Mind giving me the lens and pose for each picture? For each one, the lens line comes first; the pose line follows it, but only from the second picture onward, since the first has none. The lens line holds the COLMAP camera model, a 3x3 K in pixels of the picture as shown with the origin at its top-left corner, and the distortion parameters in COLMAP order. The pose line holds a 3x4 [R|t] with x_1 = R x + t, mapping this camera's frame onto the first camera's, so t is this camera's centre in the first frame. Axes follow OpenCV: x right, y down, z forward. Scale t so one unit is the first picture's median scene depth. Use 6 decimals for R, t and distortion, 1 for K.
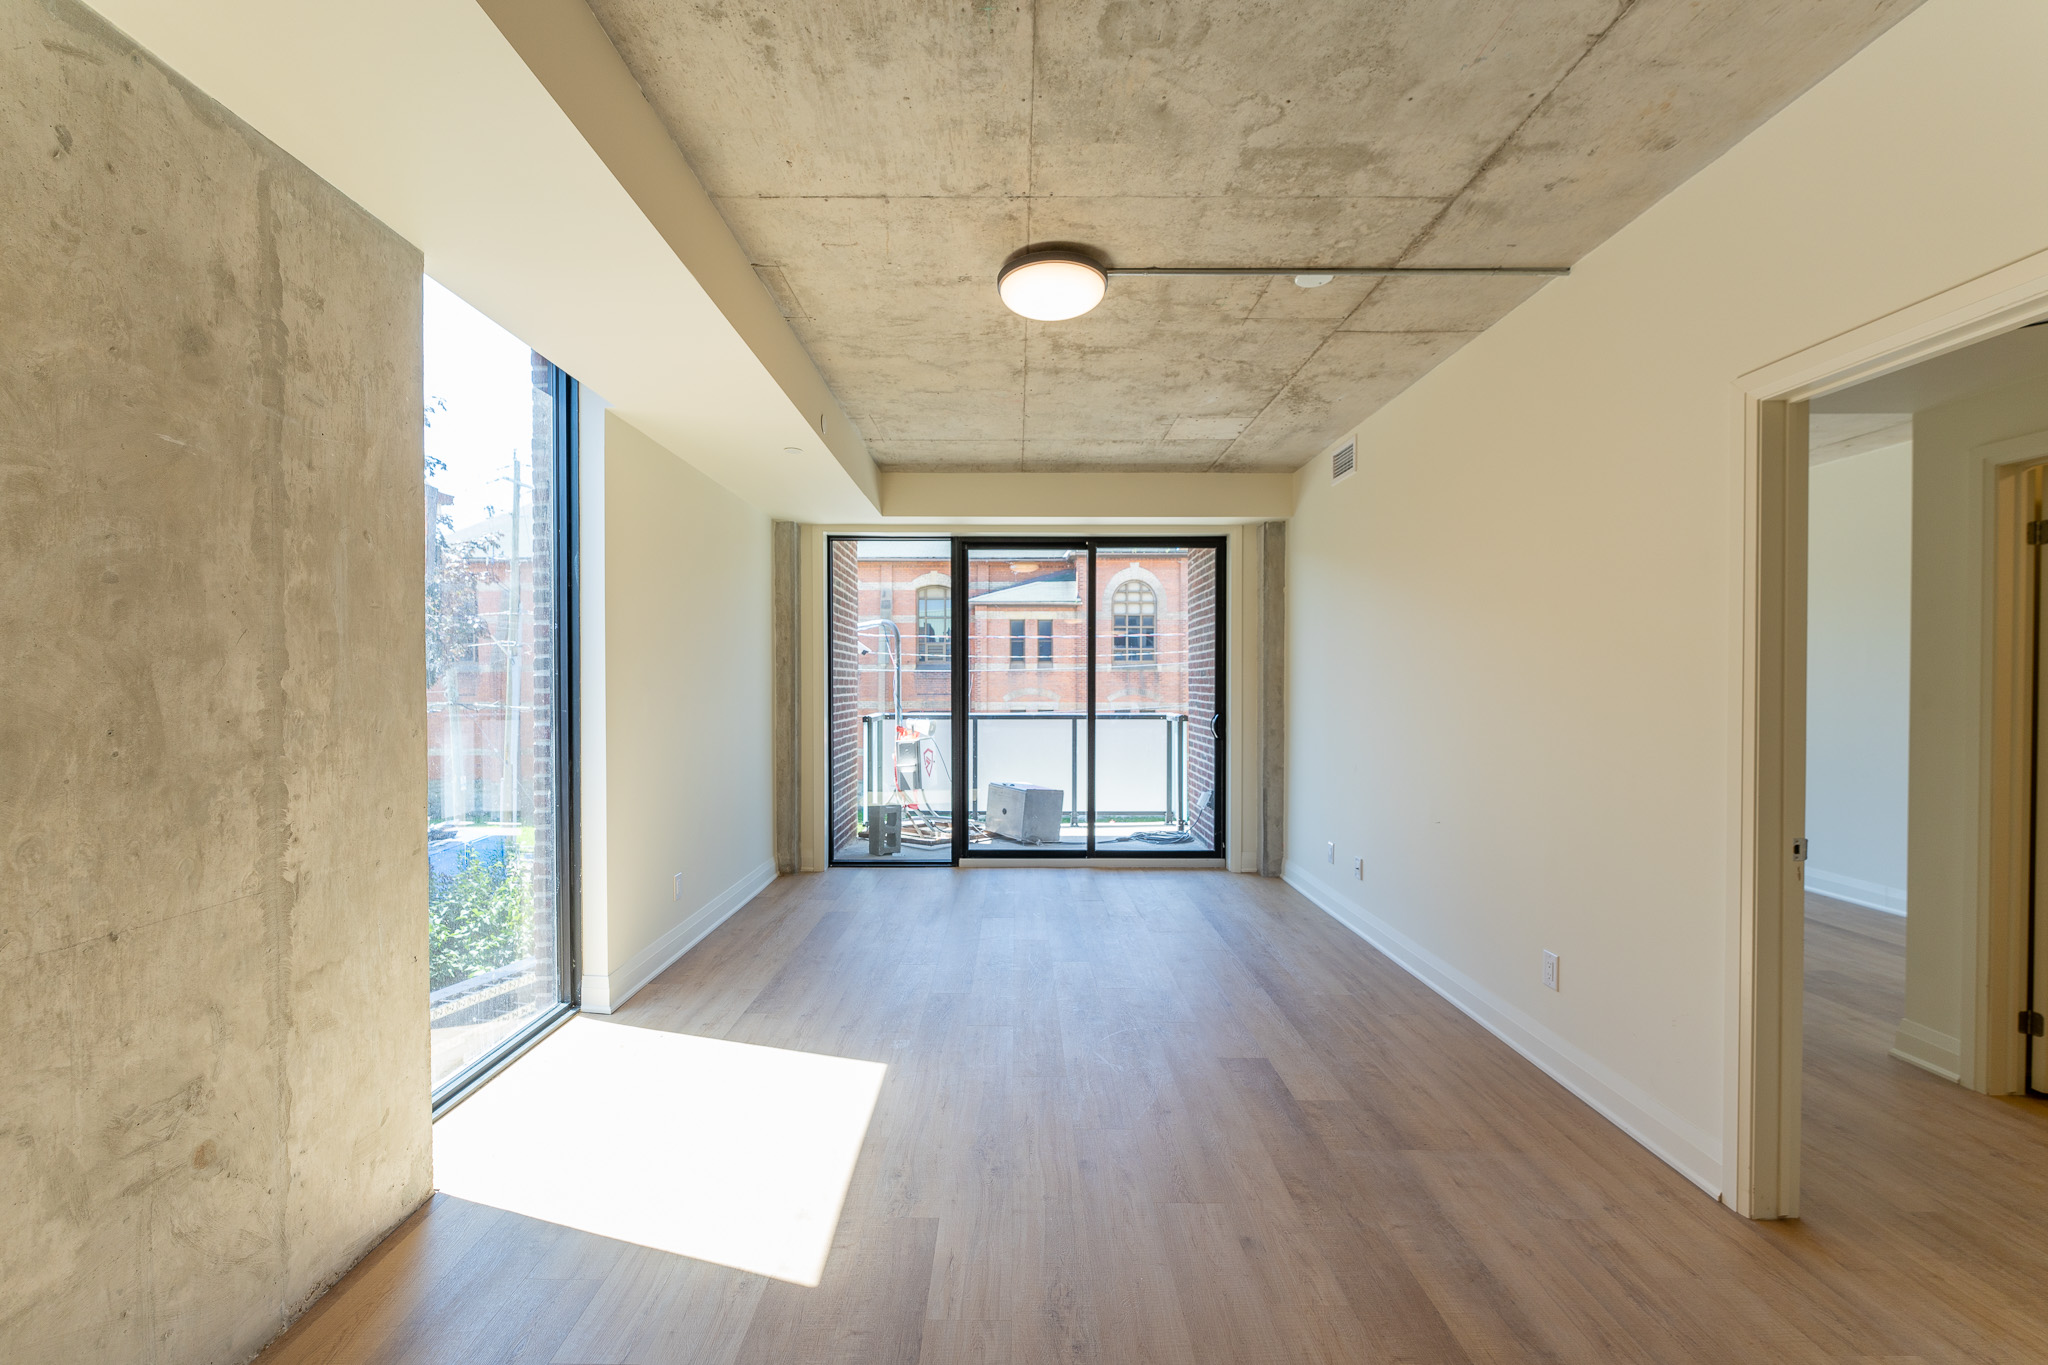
lens RADIAL K [[843.6, 0, 1011.0], [0, 843.6, 690.8], [0, 0, 1]] dist [-0.003030, -0.000133]
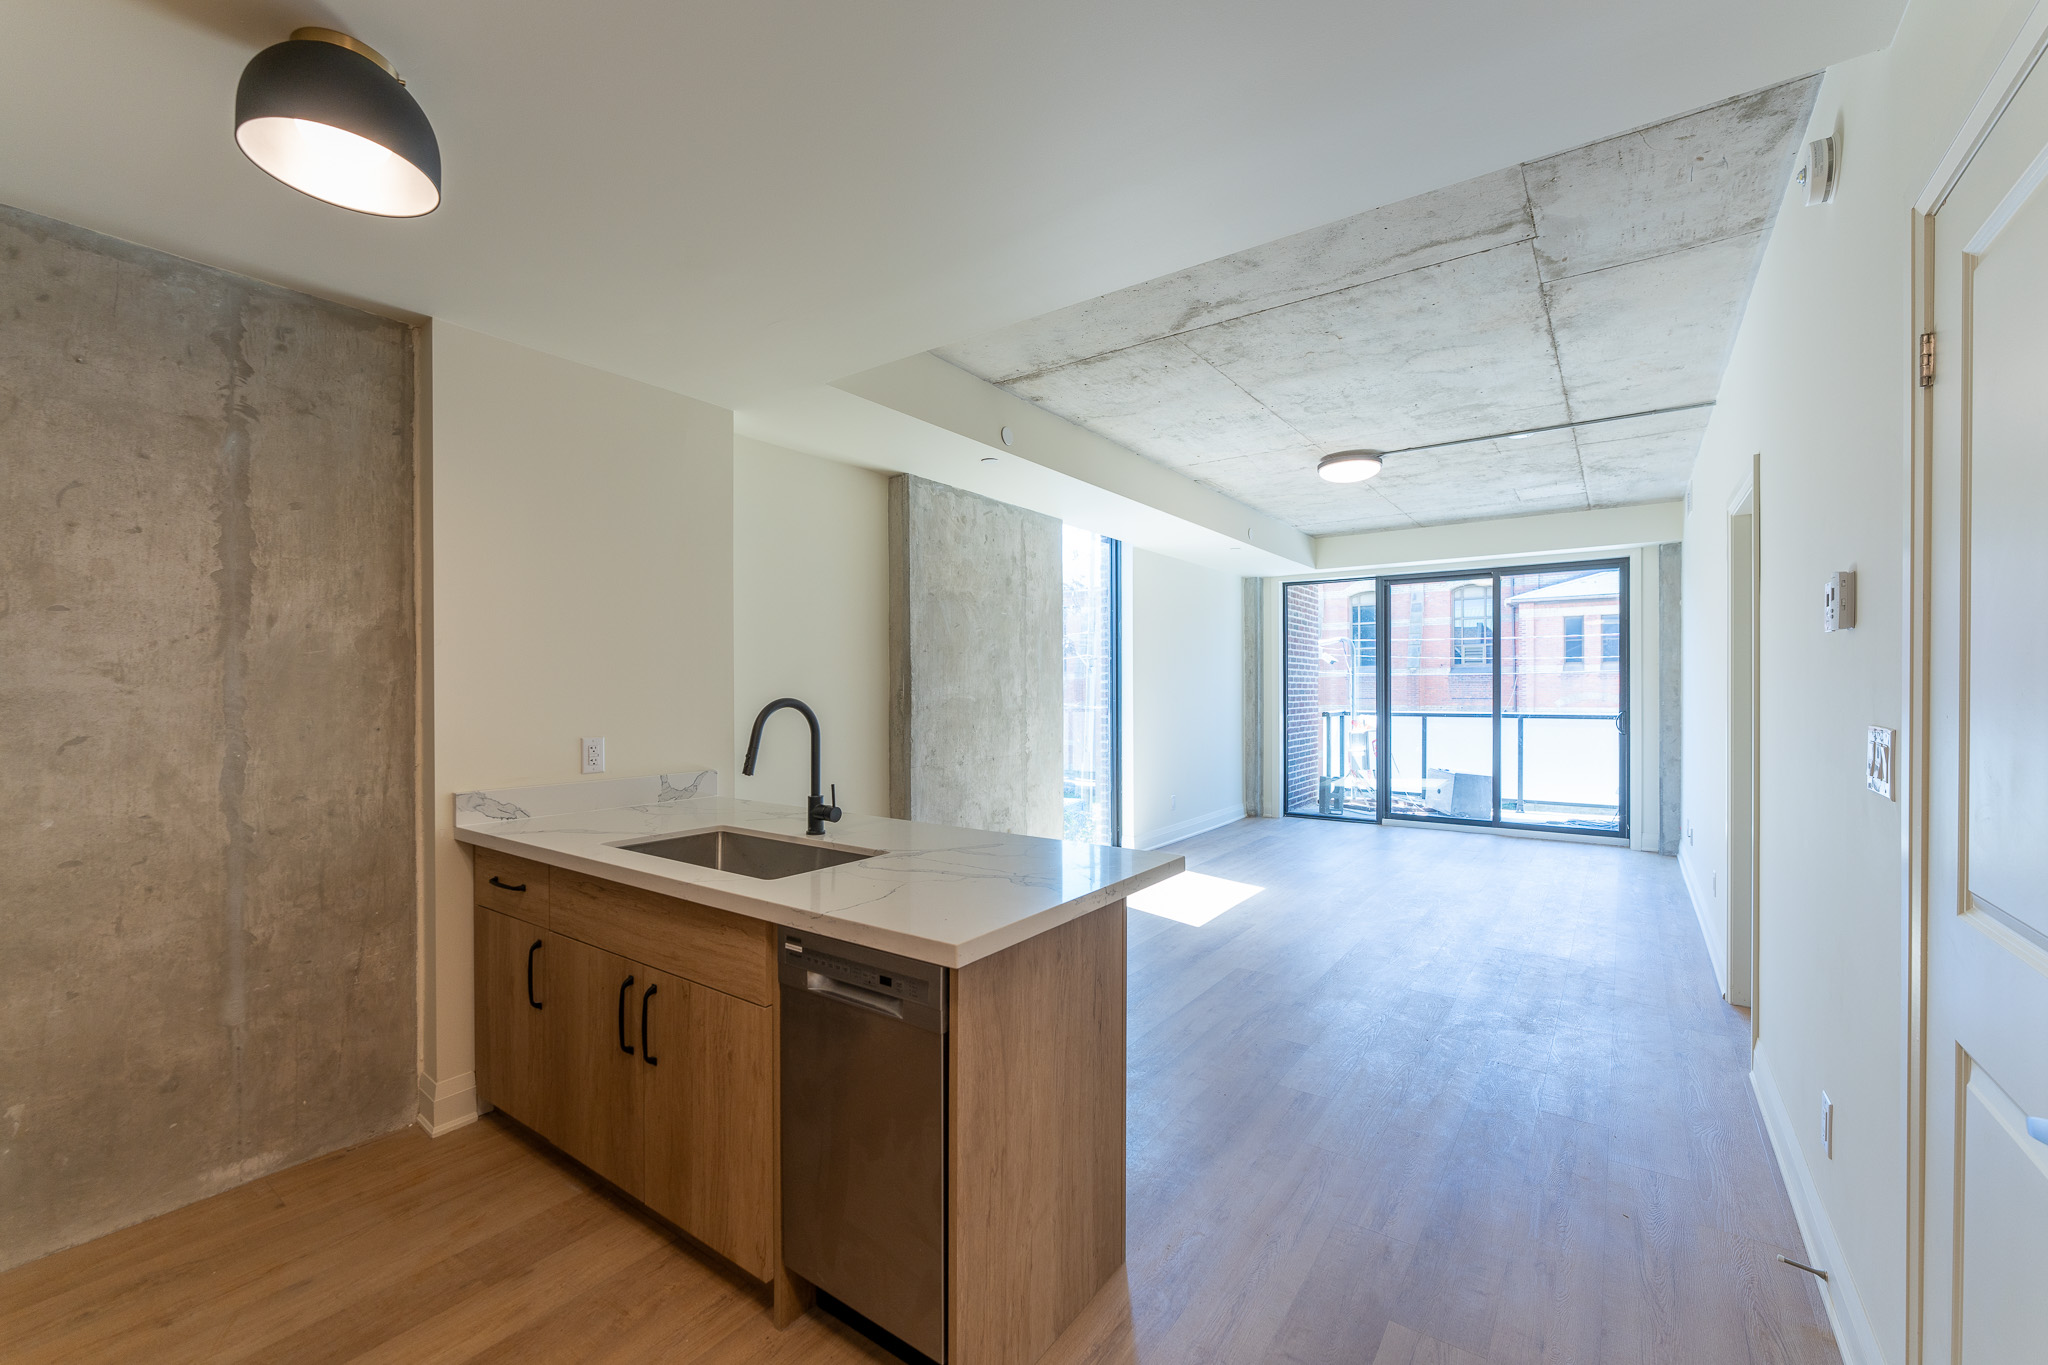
lens RADIAL K [[843.6, 0, 1011.0], [0, 843.6, 690.8], [0, 0, 1]] dist [-0.003030, -0.000133]
pose [[0.809907, -0.000828, -0.586557, 0.258233], [-0.002368, 0.999986, -0.004681, 0.006185], [0.586553, 0.005180, 0.809894, -0.442897]]
